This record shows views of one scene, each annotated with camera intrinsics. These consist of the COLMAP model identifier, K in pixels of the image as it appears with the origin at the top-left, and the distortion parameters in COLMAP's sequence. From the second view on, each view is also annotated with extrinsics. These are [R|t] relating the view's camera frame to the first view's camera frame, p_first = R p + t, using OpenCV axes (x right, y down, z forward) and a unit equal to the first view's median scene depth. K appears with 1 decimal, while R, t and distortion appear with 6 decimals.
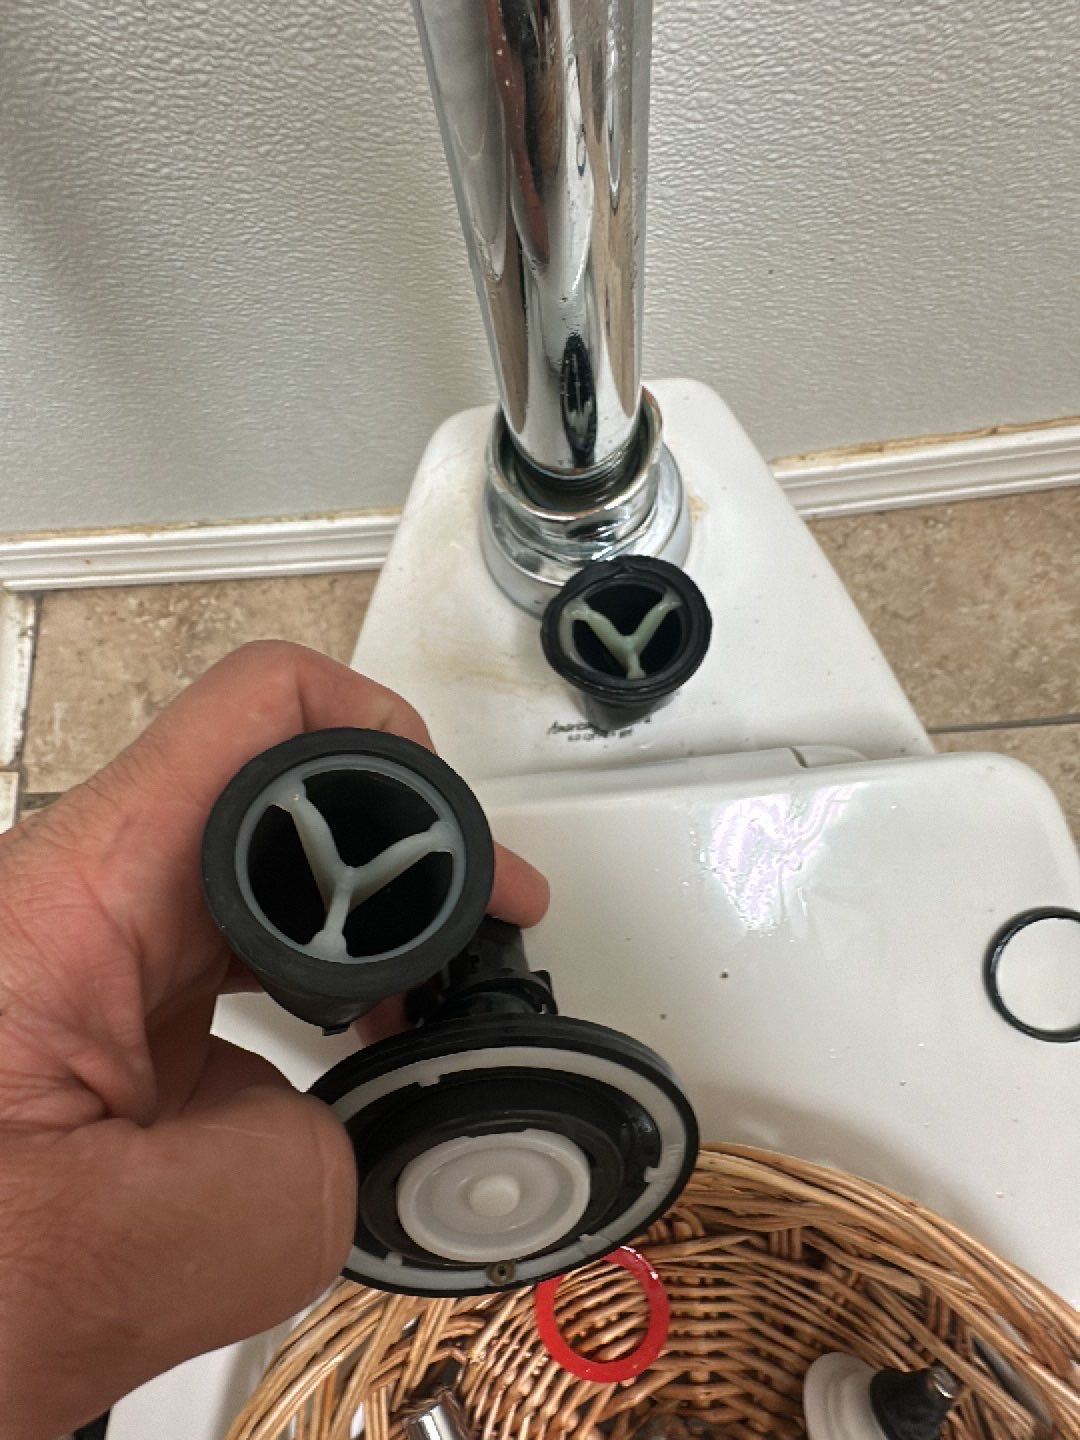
lens RADIAL K [[733.6, 0, 543.0], [0, 733.6, 716.3], [0, 0, 1]] dist [-0.009020, 0.002243]
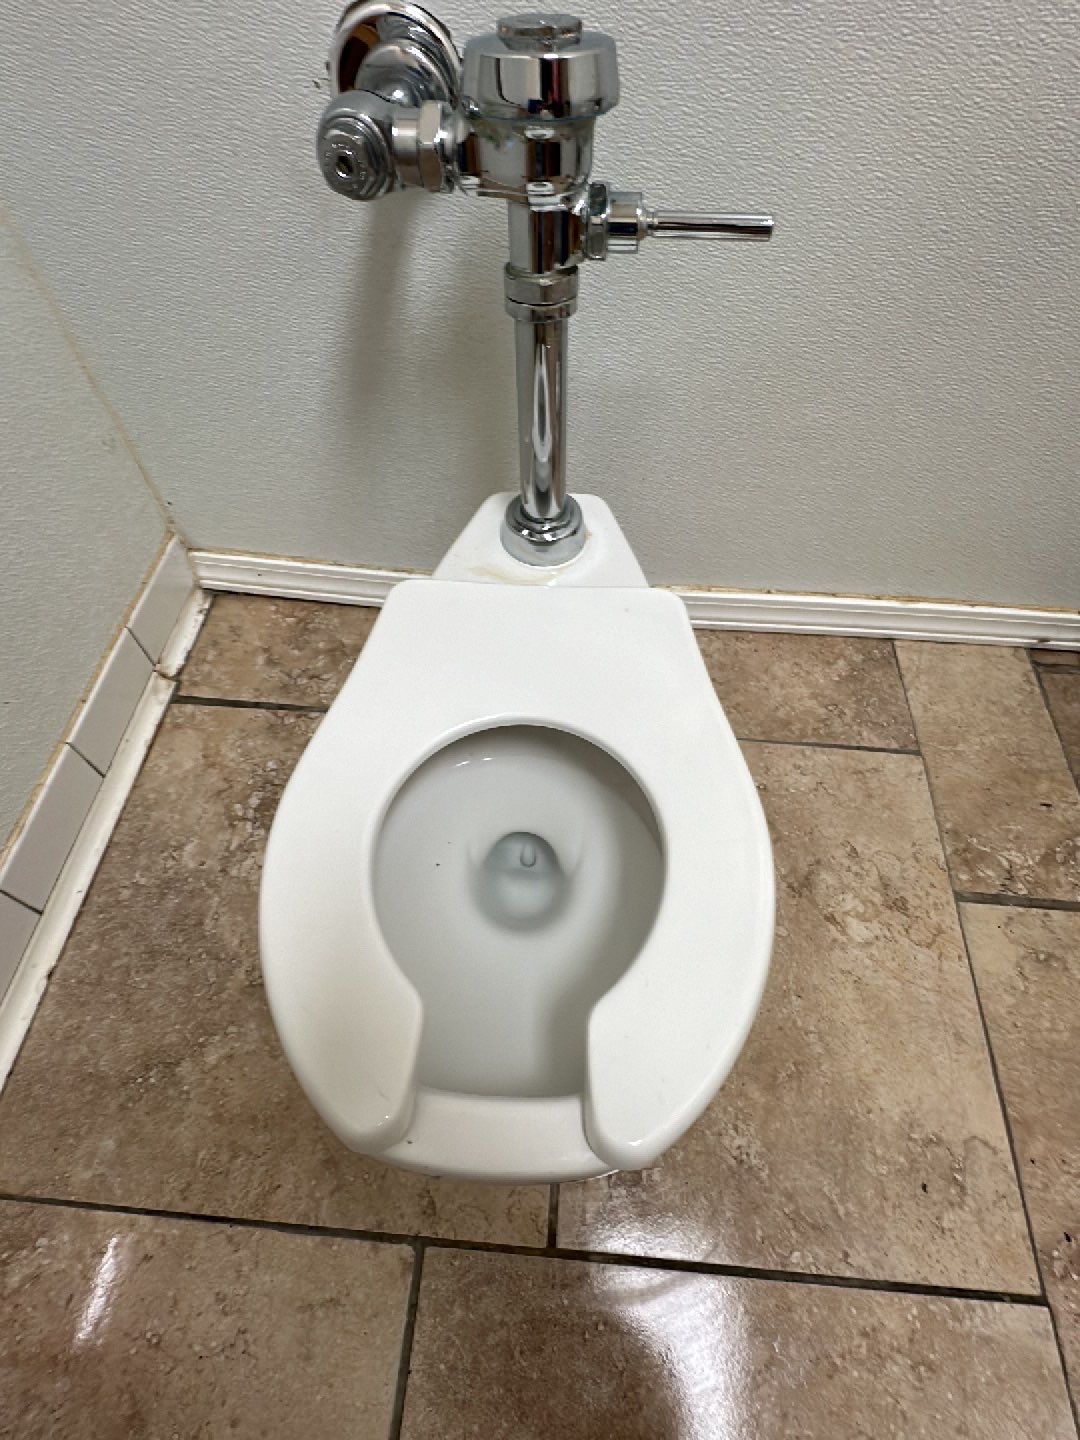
lens RADIAL K [[733.6, 0, 537.6], [0, 733.6, 721.8], [0, 0, 1]] dist [-0.009020, 0.002243]
pose [[0.983227, 0.182022, 0.011478, 0.067662], [-0.167990, 0.928342, -0.331603, 0.641132], [-0.071014, 0.324113, 0.943349, -0.626065]]
